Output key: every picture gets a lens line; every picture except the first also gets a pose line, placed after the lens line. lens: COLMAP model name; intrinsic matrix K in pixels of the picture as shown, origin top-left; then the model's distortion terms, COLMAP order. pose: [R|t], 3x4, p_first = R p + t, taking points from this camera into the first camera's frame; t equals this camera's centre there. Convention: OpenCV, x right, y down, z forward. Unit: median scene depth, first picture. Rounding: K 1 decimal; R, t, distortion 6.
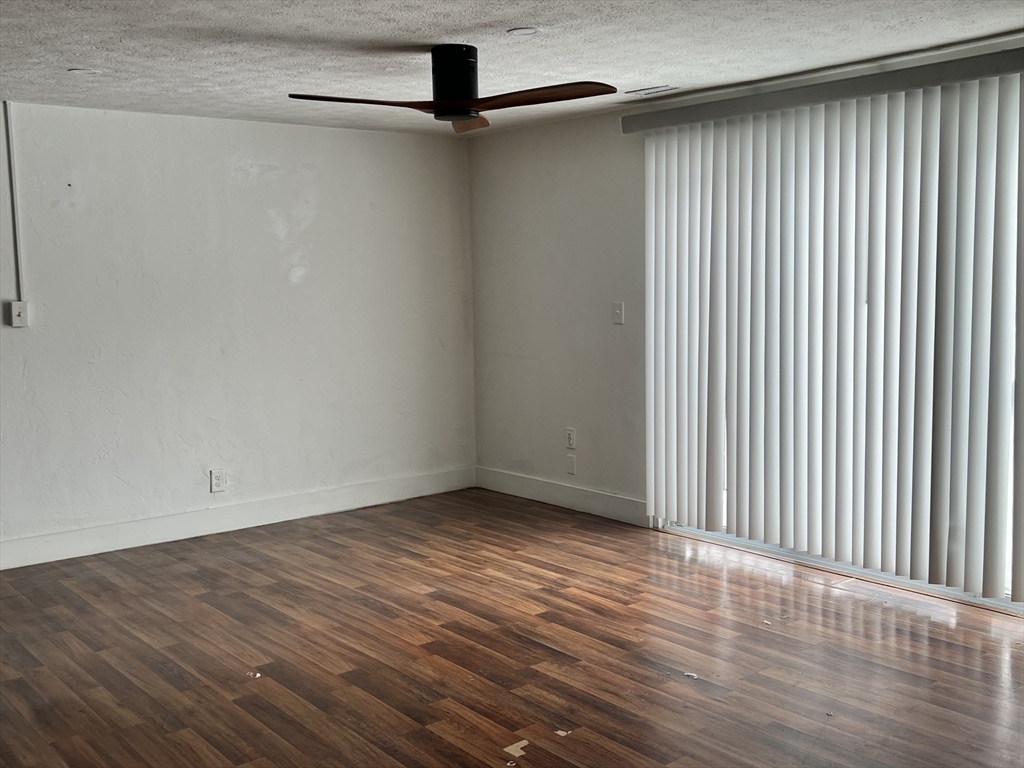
lens RADIAL K [[1084.8, 0, 512.0], [0, 1084.8, 384.0], [0, 0, 1]] dist [0.181051, -0.405423]
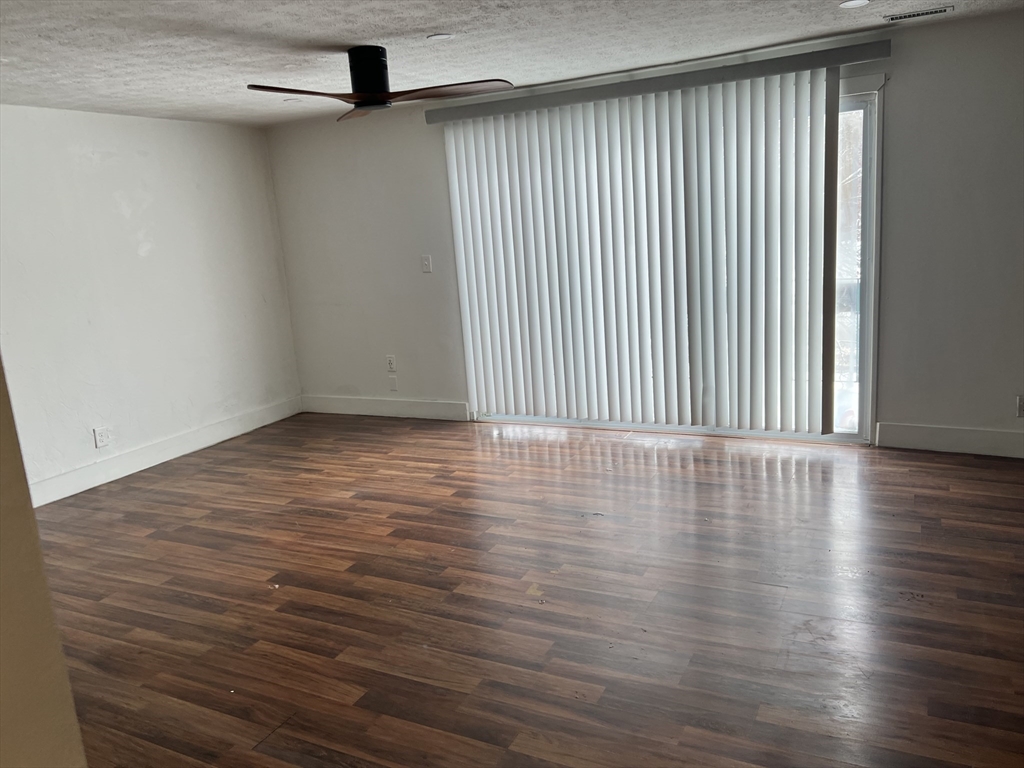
lens RADIAL K [[785.1, 0, 512.0], [0, 785.1, 384.0], [0, 0, 1]] dist [0.061546, -0.059812]
pose [[0.907266, -0.132415, 0.399167, -0.248837], [0.097521, 0.989509, 0.106592, -0.015526], [-0.409093, -0.057780, 0.910661, 0.099797]]
